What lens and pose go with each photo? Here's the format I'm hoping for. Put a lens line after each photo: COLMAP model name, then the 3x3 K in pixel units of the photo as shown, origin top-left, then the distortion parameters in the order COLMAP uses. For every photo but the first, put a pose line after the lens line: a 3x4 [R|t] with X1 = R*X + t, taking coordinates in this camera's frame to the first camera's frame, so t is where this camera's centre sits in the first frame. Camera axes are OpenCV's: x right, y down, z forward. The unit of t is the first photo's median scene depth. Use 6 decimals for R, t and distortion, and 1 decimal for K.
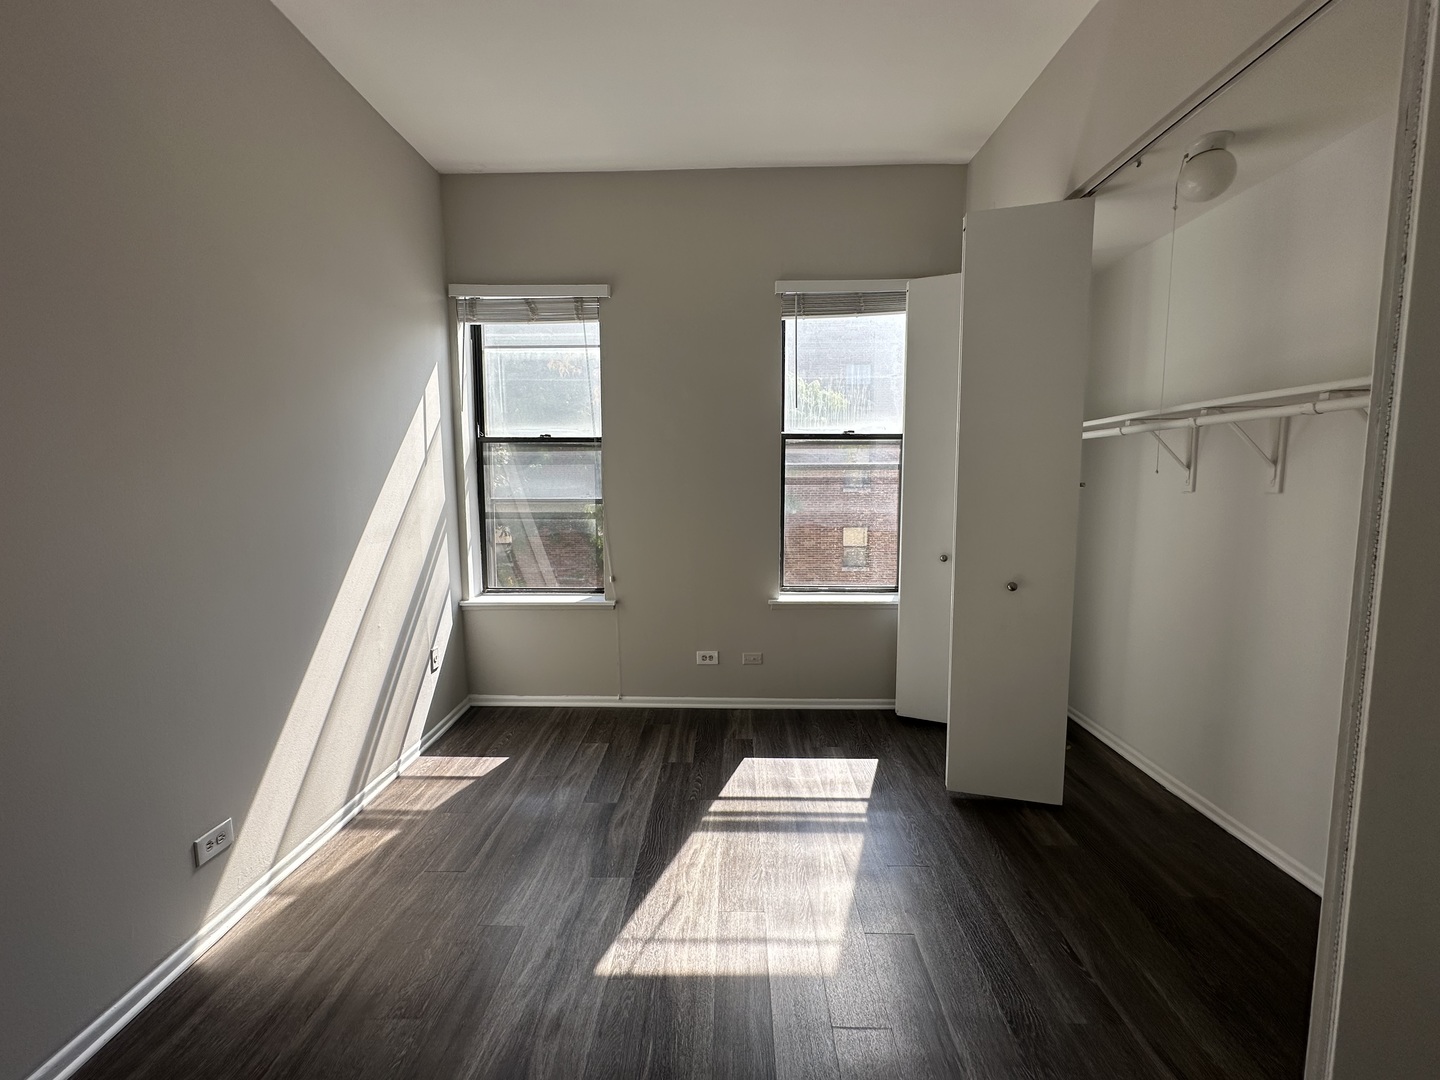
lens RADIAL K [[575.7, 0, 719.1], [0, 575.7, 534.0], [0, 0, 1]] dist [-0.002947, 0.000770]
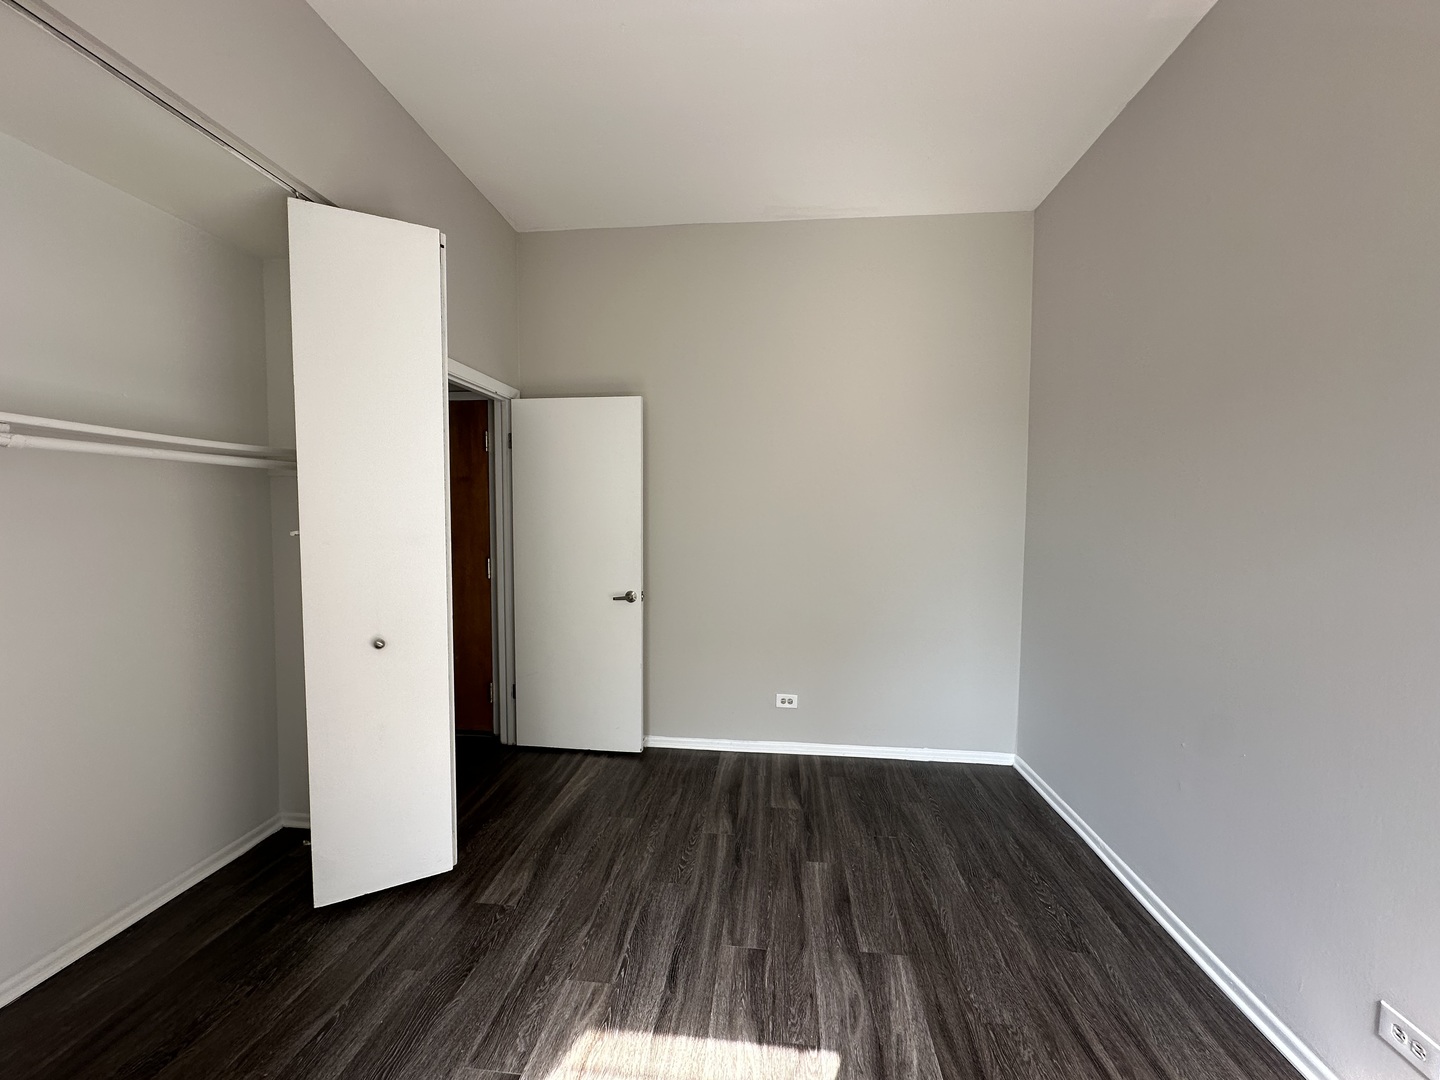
lens RADIAL K [[575.7, 0, 717.8], [0, 575.7, 536.8], [0, 0, 1]] dist [-0.002947, 0.000770]
pose [[-0.996752, -0.004293, 0.080422, -0.075299], [0.007003, 0.990176, 0.139652, -0.151322], [-0.080231, 0.139761, -0.986929, 1.424639]]
